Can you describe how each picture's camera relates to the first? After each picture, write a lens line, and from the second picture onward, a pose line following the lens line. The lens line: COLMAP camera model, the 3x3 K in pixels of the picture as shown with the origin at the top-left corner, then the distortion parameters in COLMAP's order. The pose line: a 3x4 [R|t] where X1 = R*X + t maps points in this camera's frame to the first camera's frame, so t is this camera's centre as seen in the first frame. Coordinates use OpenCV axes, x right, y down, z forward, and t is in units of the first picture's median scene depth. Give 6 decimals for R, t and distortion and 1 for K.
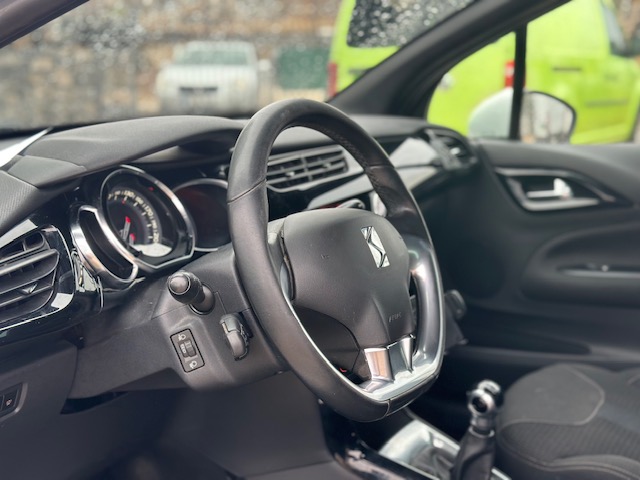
lens RADIAL K [[885.8, 0, 322.4], [0, 885.8, 241.9], [0, 0, 1]] dist [0.181043, -0.446641]
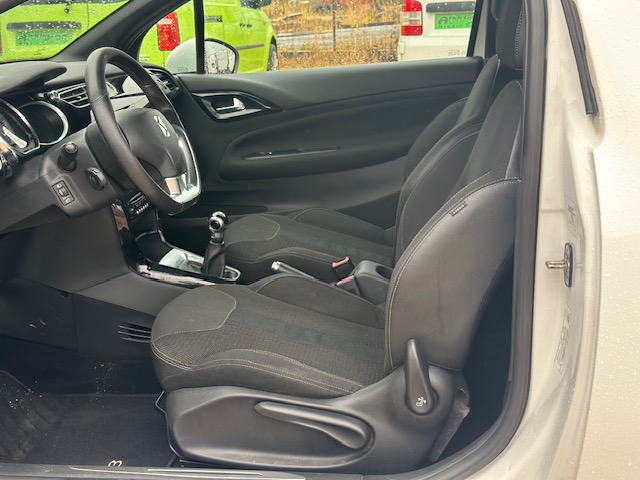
lens RADIAL K [[885.5, 0, 320.0], [0, 885.5, 249.3], [0, 0, 1]] dist [0.076681, 0.079591]
pose [[0.922981, -0.133247, 0.361041, -0.284556], [0.110486, 0.990400, 0.083070, 0.119612], [-0.368644, -0.036782, 0.928843, -0.721707]]
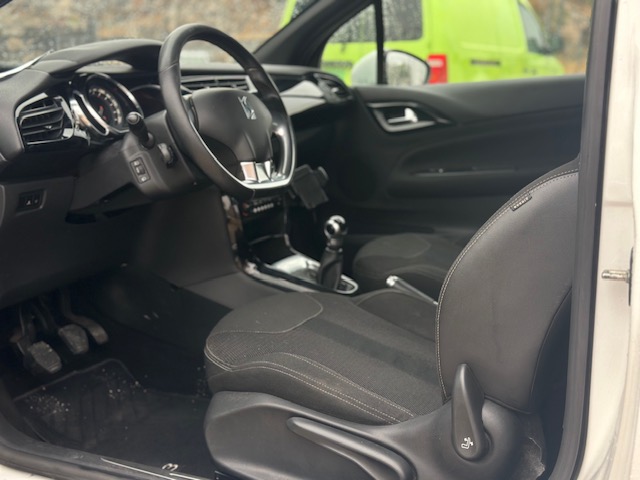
lens RADIAL K [[885.8, 0, 322.4], [0, 885.8, 241.9], [0, 0, 1]] dist [0.181043, -0.446641]
pose [[0.998901, -0.025435, 0.039374, 0.108347], [0.026021, 0.999557, -0.014460, 0.247070], [-0.038989, 0.015469, 0.999120, -0.616163]]
